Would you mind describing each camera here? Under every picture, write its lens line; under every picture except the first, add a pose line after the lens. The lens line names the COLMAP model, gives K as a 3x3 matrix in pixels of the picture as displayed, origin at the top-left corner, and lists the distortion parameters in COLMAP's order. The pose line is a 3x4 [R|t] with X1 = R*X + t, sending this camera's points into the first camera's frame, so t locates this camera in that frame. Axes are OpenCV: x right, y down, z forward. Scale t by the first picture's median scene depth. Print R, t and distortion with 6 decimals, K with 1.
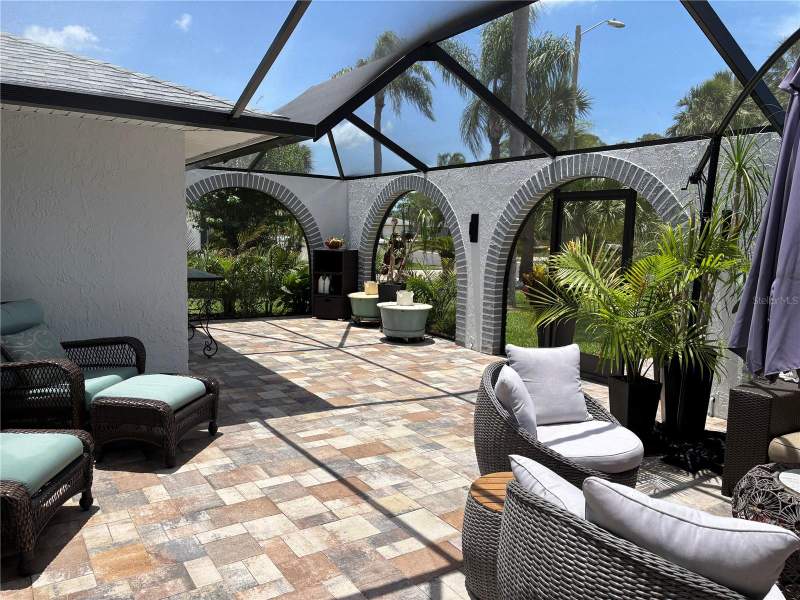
lens RADIAL K [[606.7, 0, 400.0], [0, 606.7, 300.0], [0, 0, 1]] dist [0.000459, -0.000106]
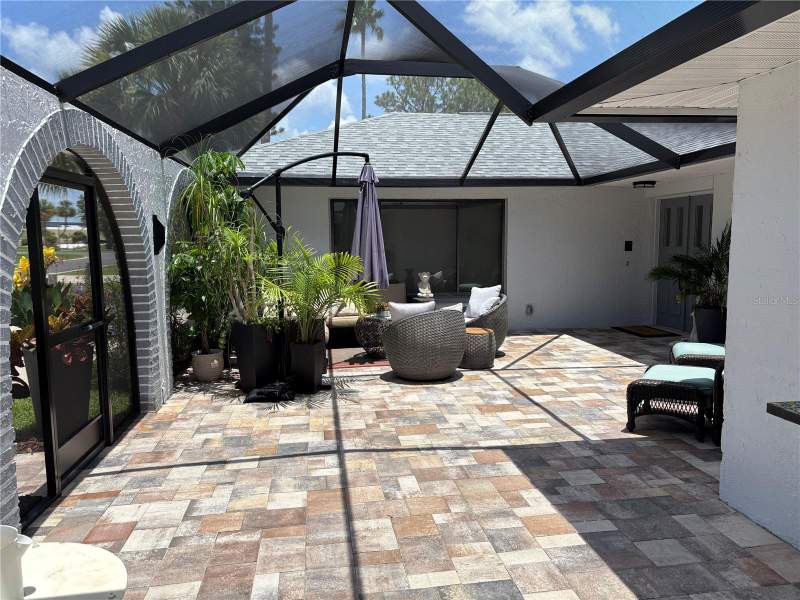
lens RADIAL K [[606.7, 0, 400.0], [0, 606.7, 300.0], [0, 0, 1]] dist [0.000459, -0.000106]
pose [[-0.903267, -0.063596, 0.424340, -0.342339], [0.036668, 0.973896, 0.224012, -0.231568], [-0.427510, 0.217903, -0.877356, 1.858891]]
